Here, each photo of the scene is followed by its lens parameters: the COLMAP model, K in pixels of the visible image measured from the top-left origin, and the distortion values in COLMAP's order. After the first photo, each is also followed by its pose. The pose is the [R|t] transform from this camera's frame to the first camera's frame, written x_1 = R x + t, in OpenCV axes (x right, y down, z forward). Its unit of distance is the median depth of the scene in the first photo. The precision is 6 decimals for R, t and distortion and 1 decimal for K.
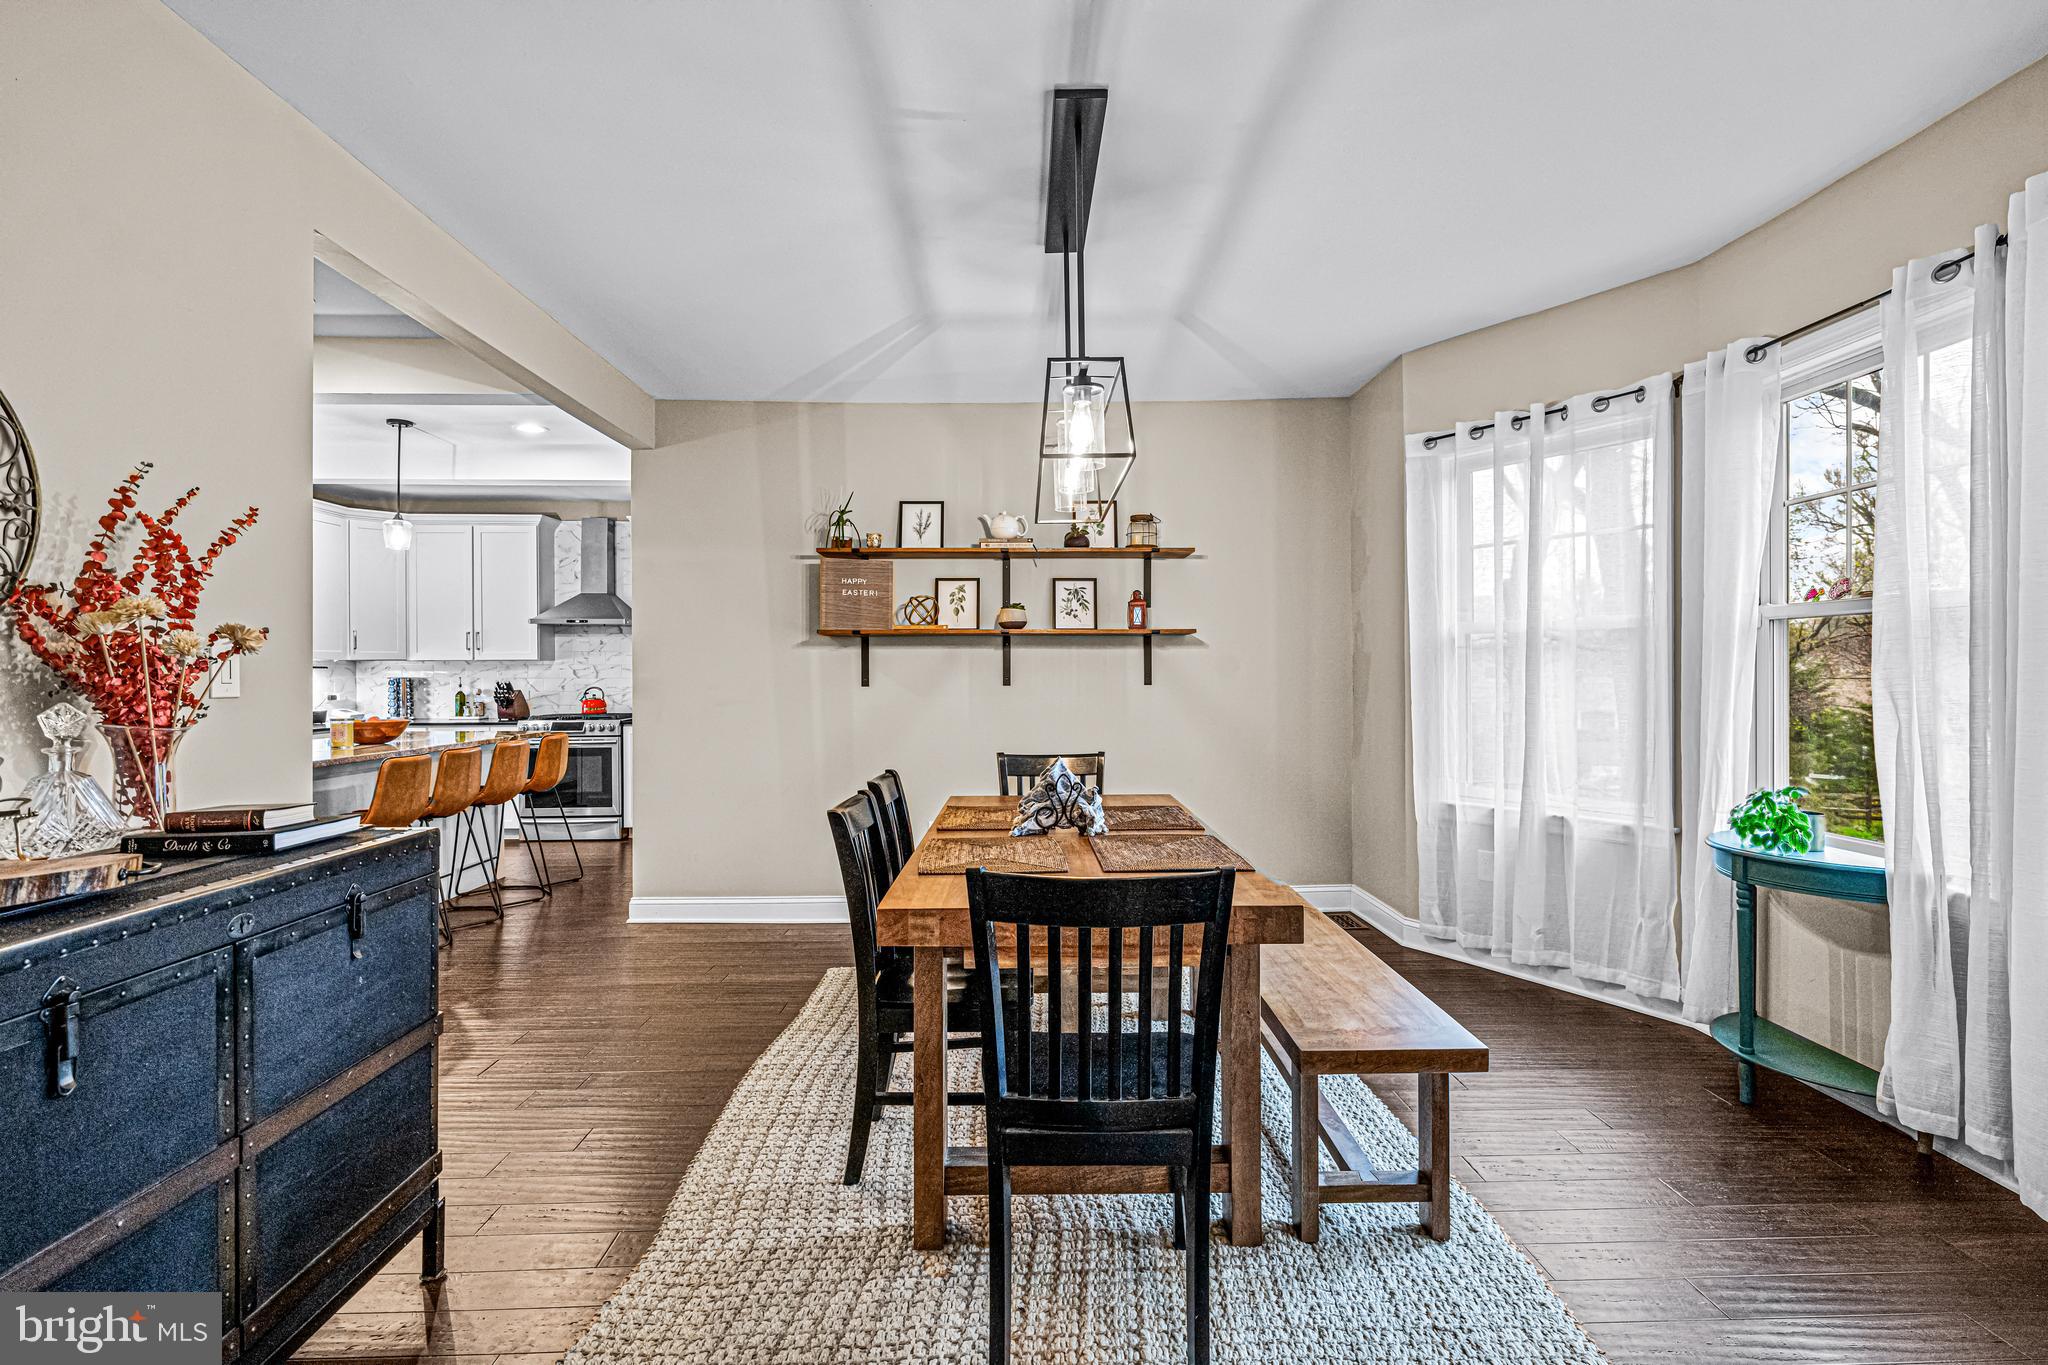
lens RADIAL K [[975.0, 0, 1029.8], [0, 975.0, 676.1], [0, 0, 1]] dist [-0.001341, -0.000641]
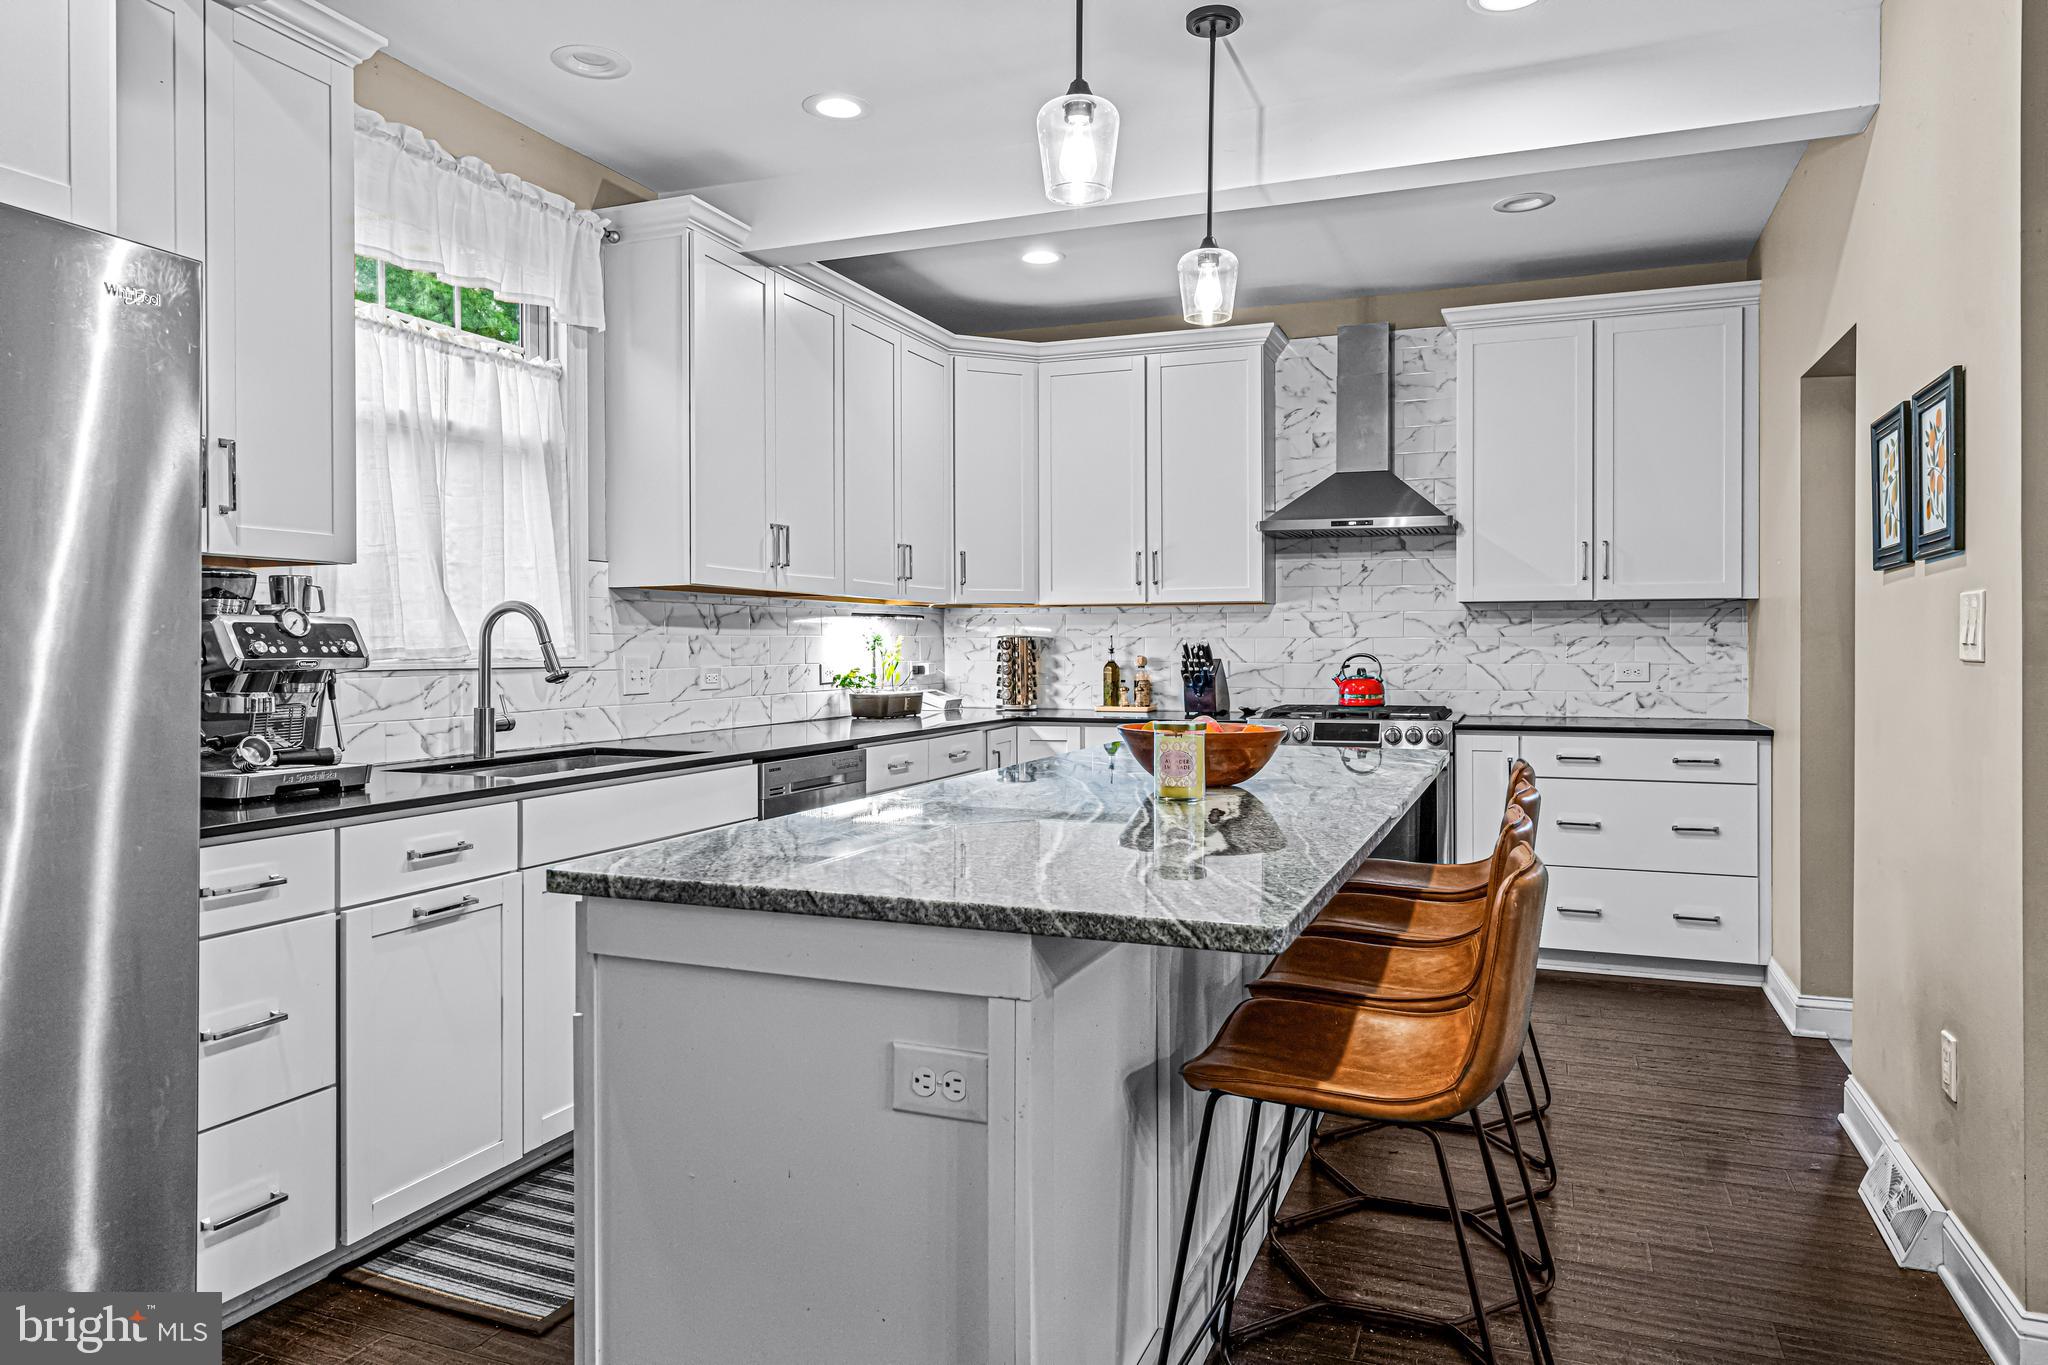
lens RADIAL K [[1312.0, 0, 1020.3], [0, 1312.0, 654.8], [0, 0, 1]] dist [-0.002397, 0.008711]
pose [[0.913650, 0.004431, -0.406479, -0.542500], [-0.002829, 0.999986, 0.004541, 0.014680], [0.406493, -0.002998, 0.913649, 0.489359]]
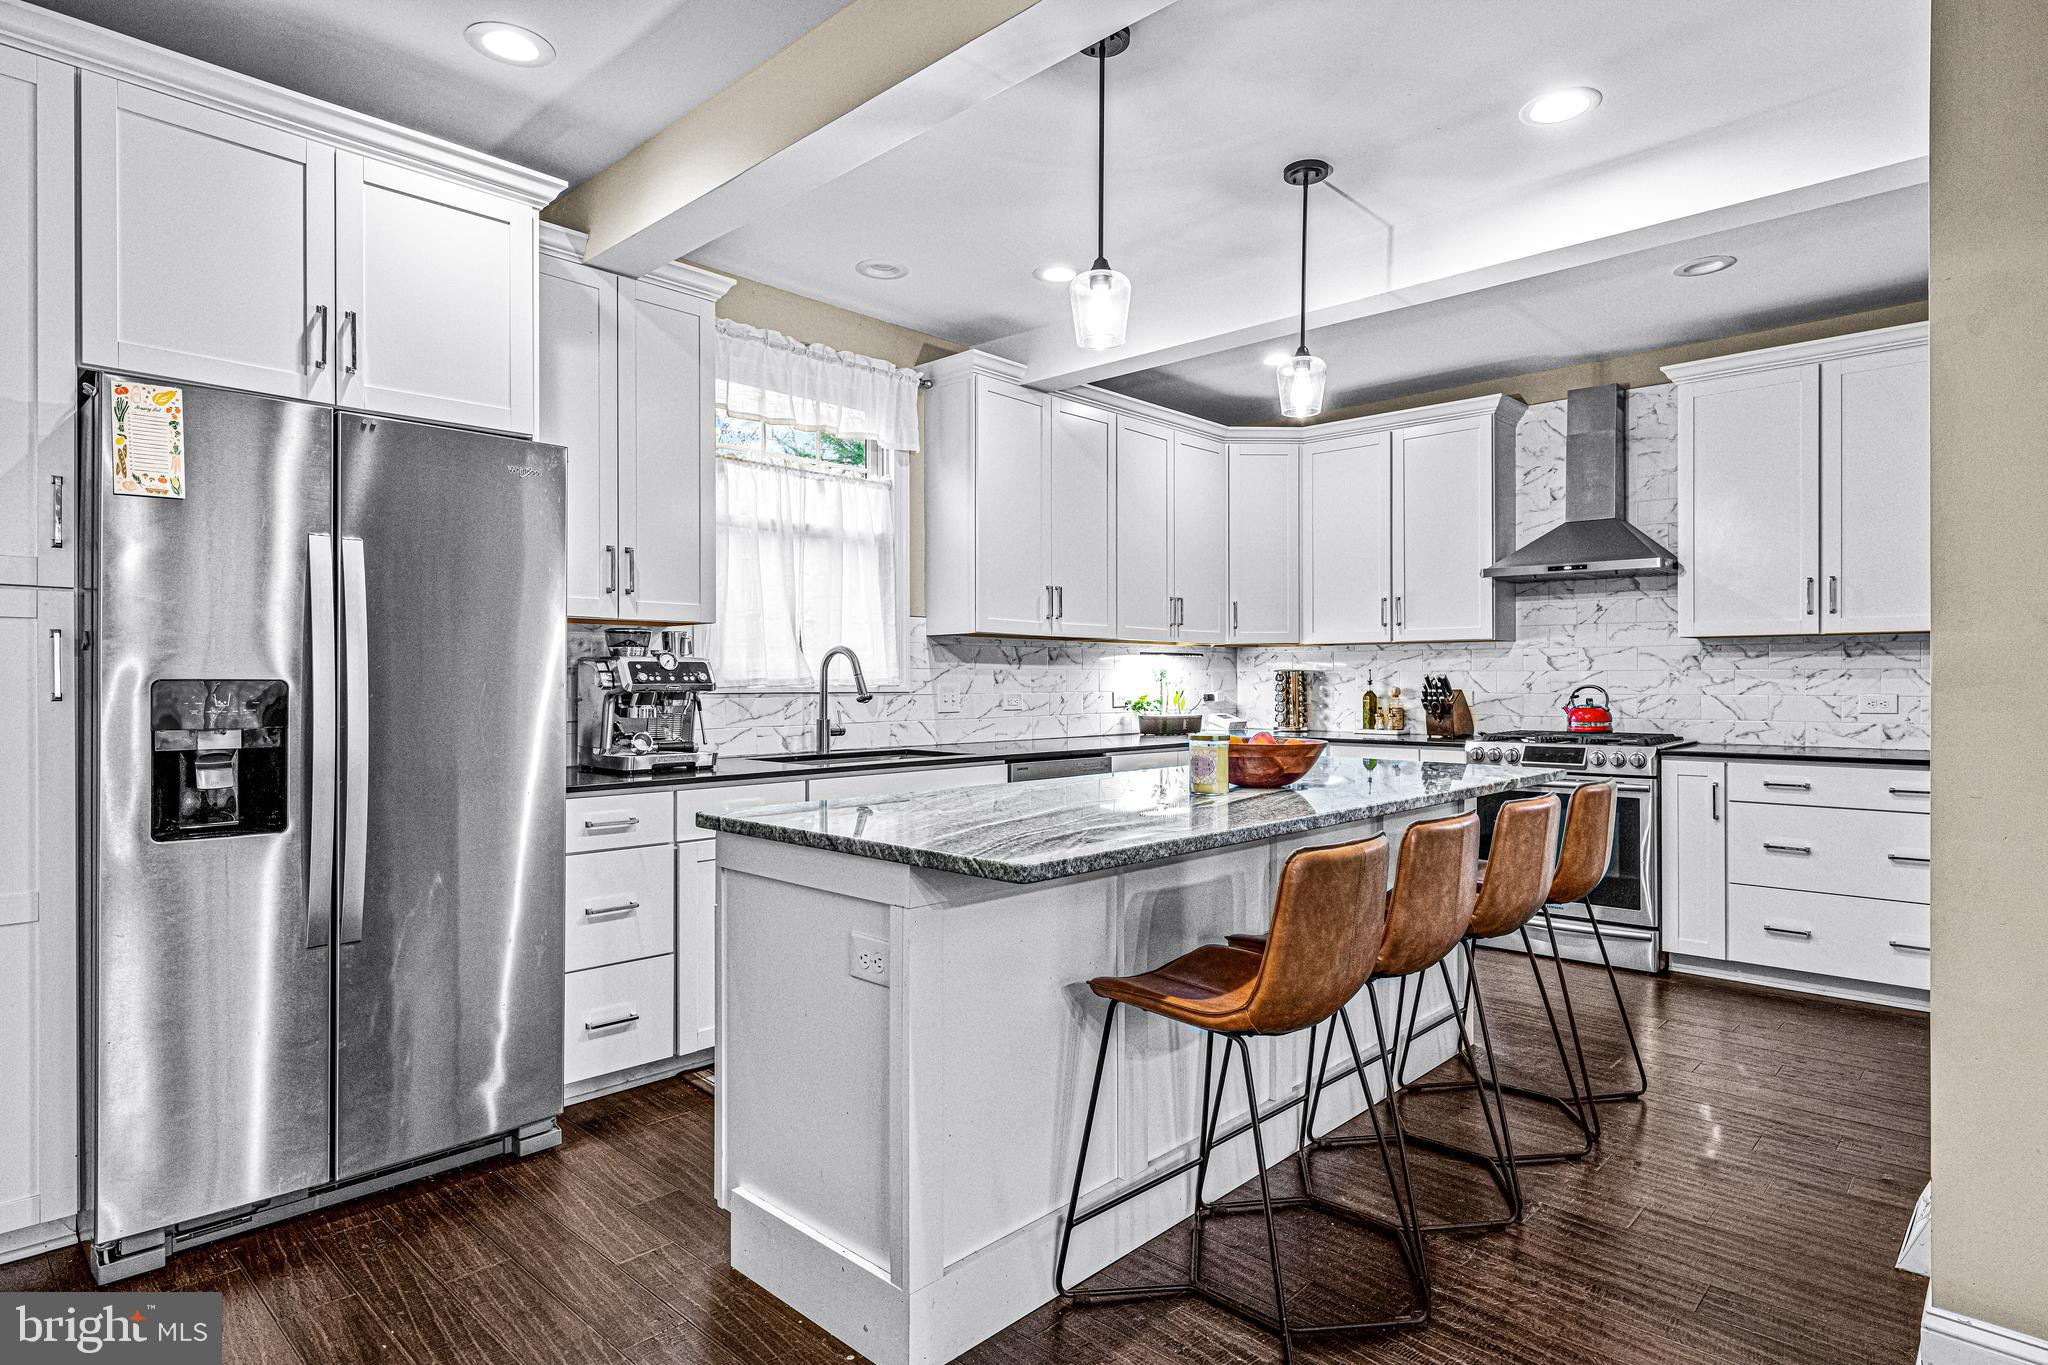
lens RADIAL K [[1097.0, 0, 1028.9], [0, 1097.0, 685.6], [0, 0, 1]] dist [0.002549, 0.000983]
pose [[0.700380, 0.005997, -0.713745, -0.361303], [-0.004411, 0.999982, 0.004074, 0.016458], [0.713757, 0.000295, 0.700394, 0.528817]]
